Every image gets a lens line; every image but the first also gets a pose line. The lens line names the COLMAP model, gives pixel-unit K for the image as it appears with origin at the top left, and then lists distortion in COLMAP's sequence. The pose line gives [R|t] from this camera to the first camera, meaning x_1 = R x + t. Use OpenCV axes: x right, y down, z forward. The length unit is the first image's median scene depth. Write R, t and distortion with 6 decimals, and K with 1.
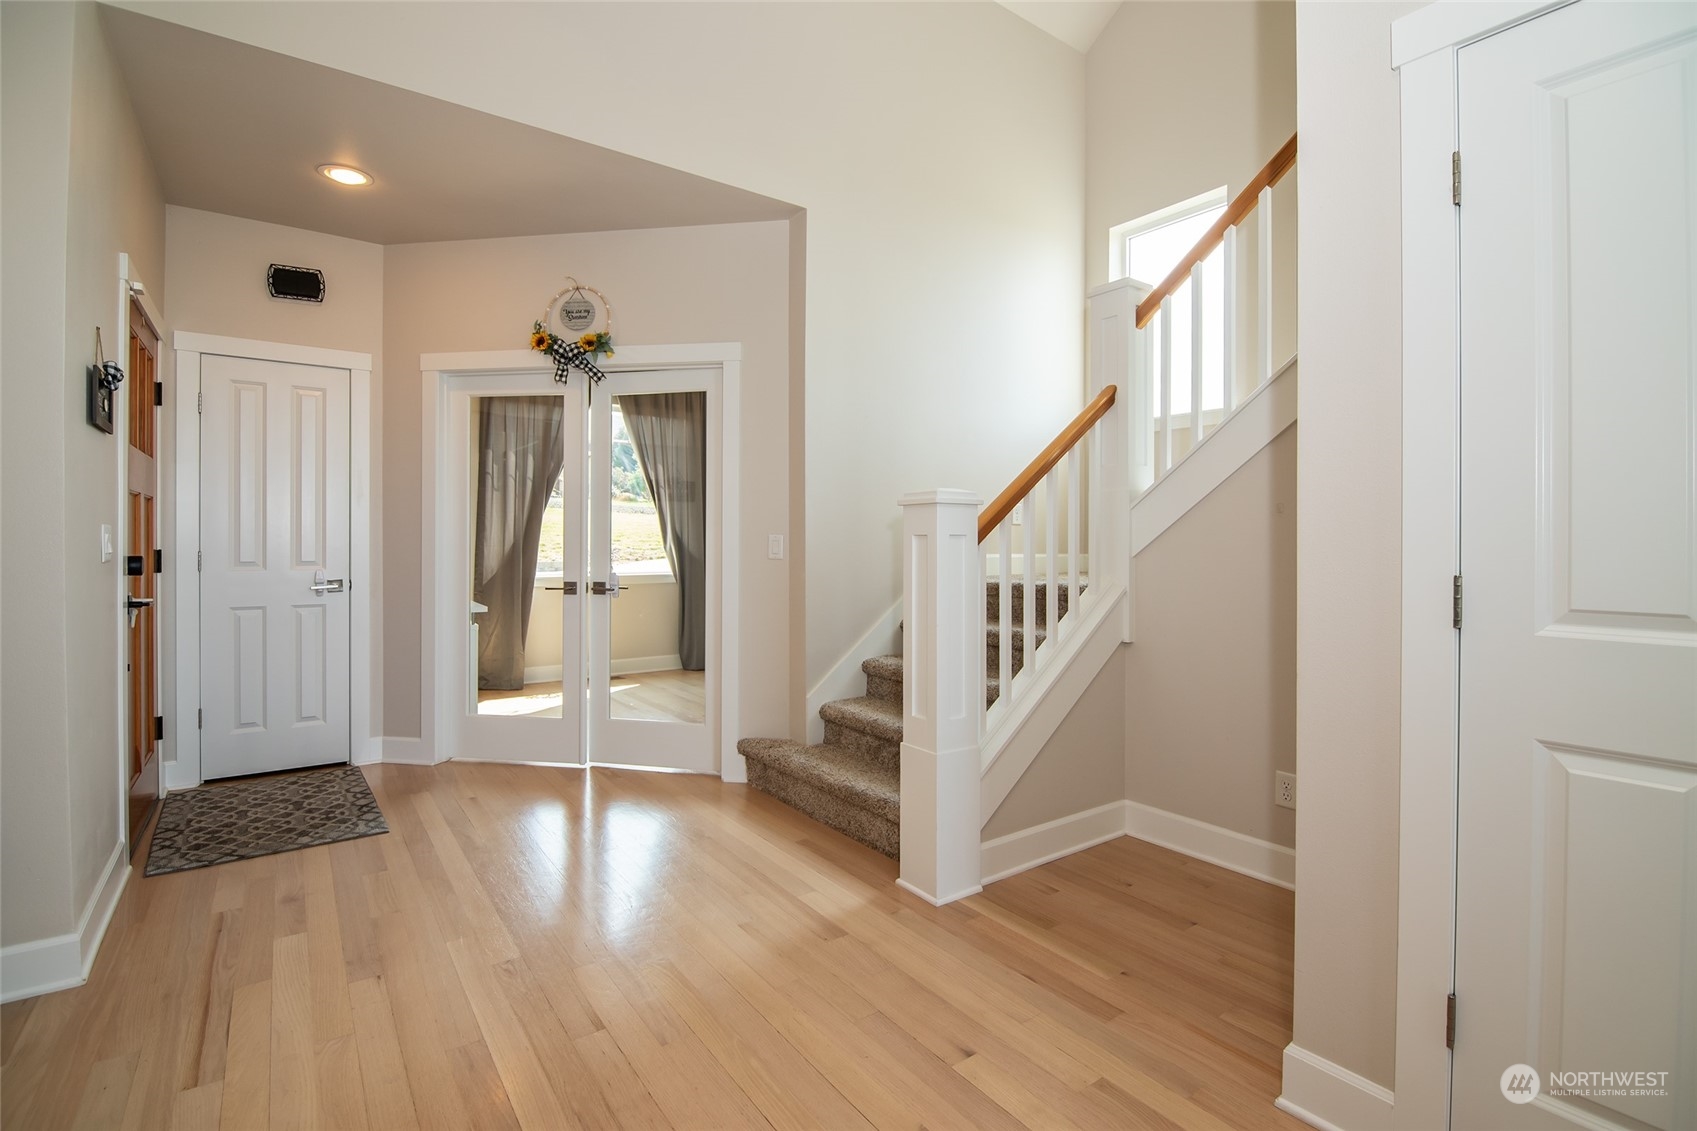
lens RADIAL K [[780.9, 0, 839.1], [0, 780.9, 543.6], [0, 0, 1]] dist [0.005135, -0.007310]
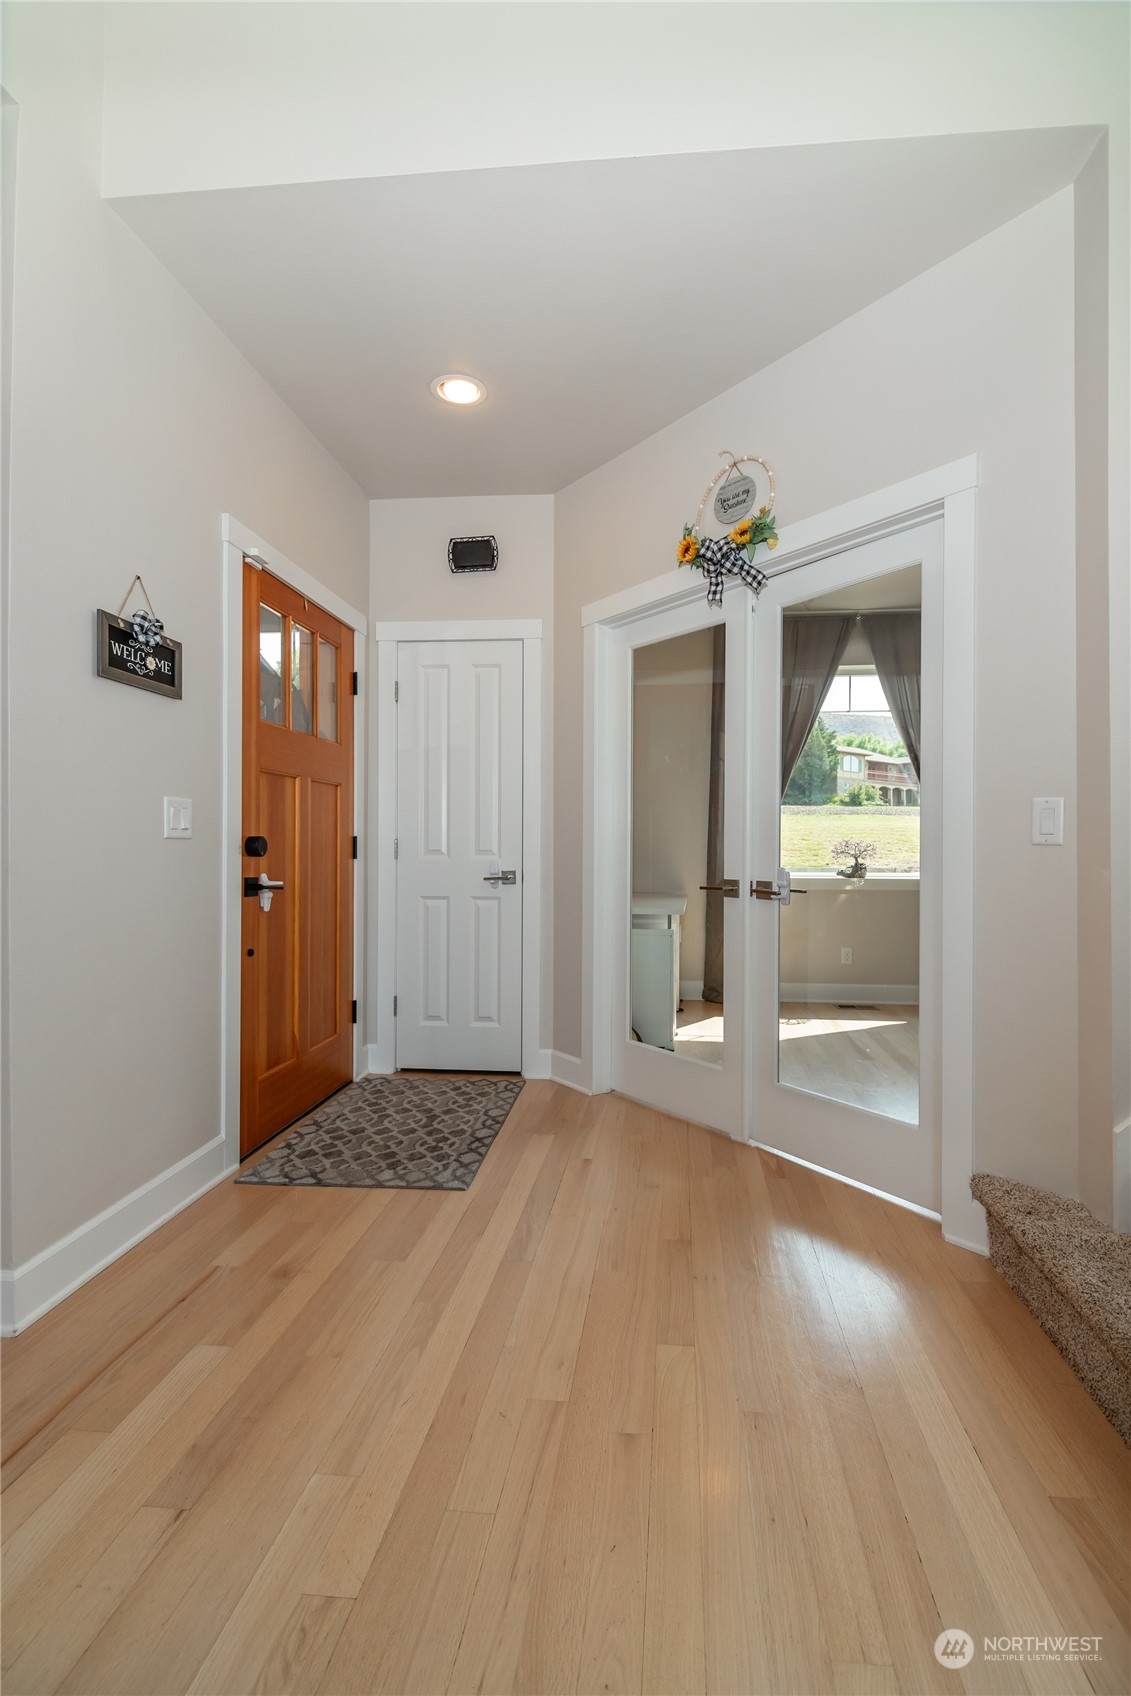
lens RADIAL K [[780.4, 0, 596.0], [0, 780.4, 842.6], [0, 0, 1]] dist [0.005135, -0.007310]
pose [[0.765770, -0.003199, -0.643107, 0.022985], [-0.003509, 0.999952, -0.009152, 0.023605], [0.643105, 0.009265, 0.765722, 0.403790]]
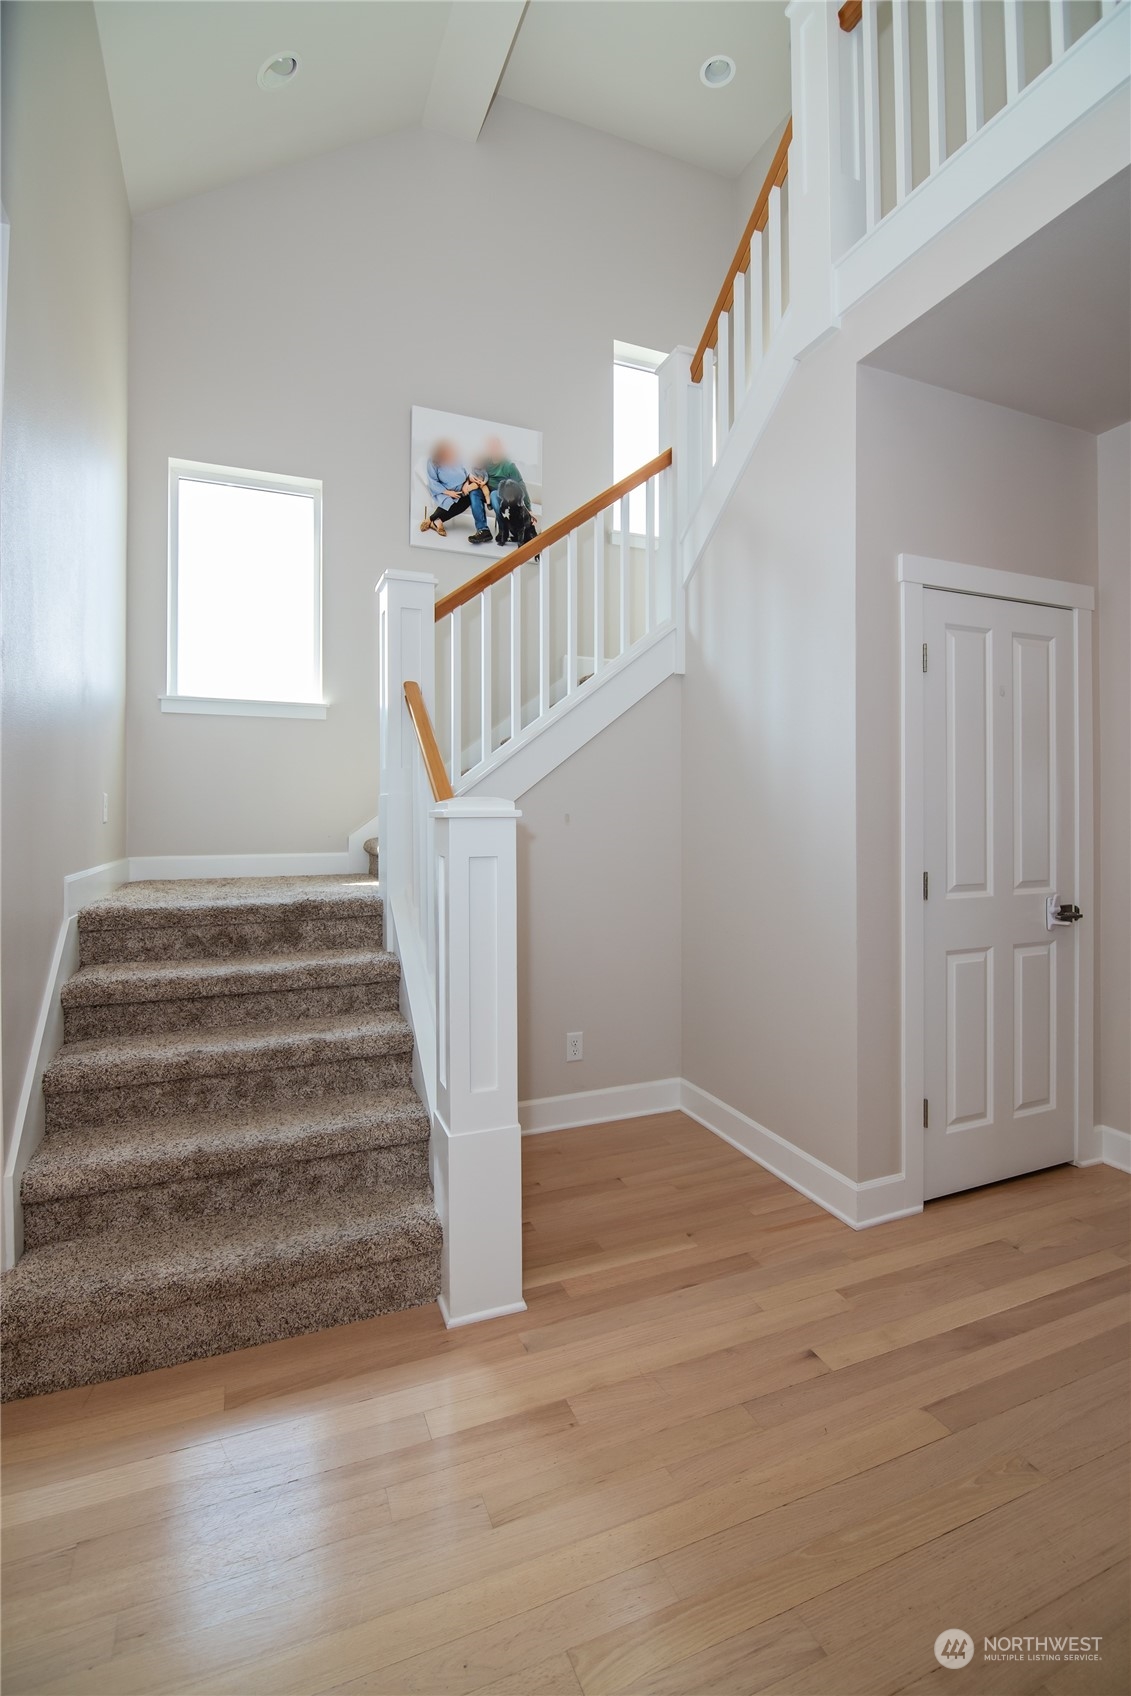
lens RADIAL K [[780.4, 0, 568.0], [0, 780.4, 790.8], [0, 0, 1]] dist [0.005135, -0.007310]
pose [[0.222101, 0.030746, 0.974539, -0.439980], [0.003166, 0.999475, -0.032254, -0.035275], [-0.975019, 0.010249, 0.221887, 0.494294]]
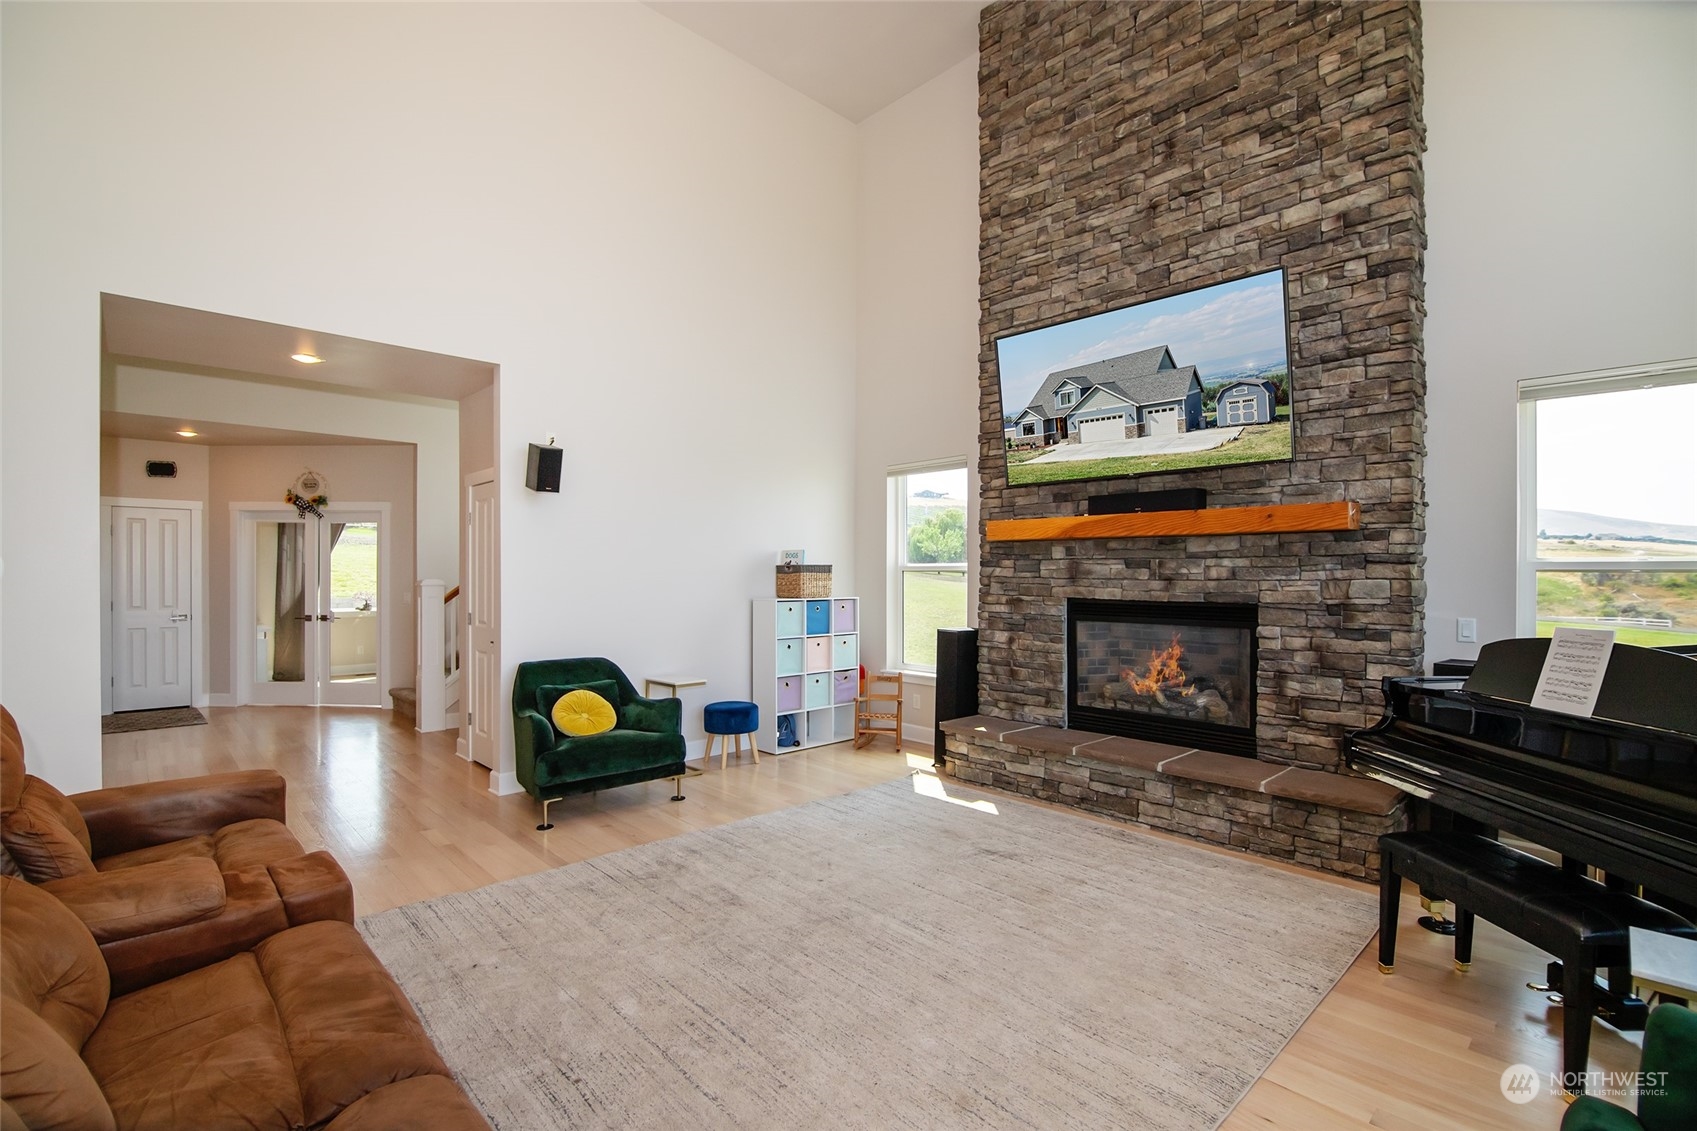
lens RADIAL K [[780.9, 0, 844.8], [0, 780.9, 576.6], [0, 0, 1]] dist [0.005135, -0.007310]
pose [[0.992945, 0.000295, 0.118571, 0.863733], [-0.000949, 0.999985, 0.005456, -0.068529], [-0.118568, -0.005530, 0.992931, -1.278794]]
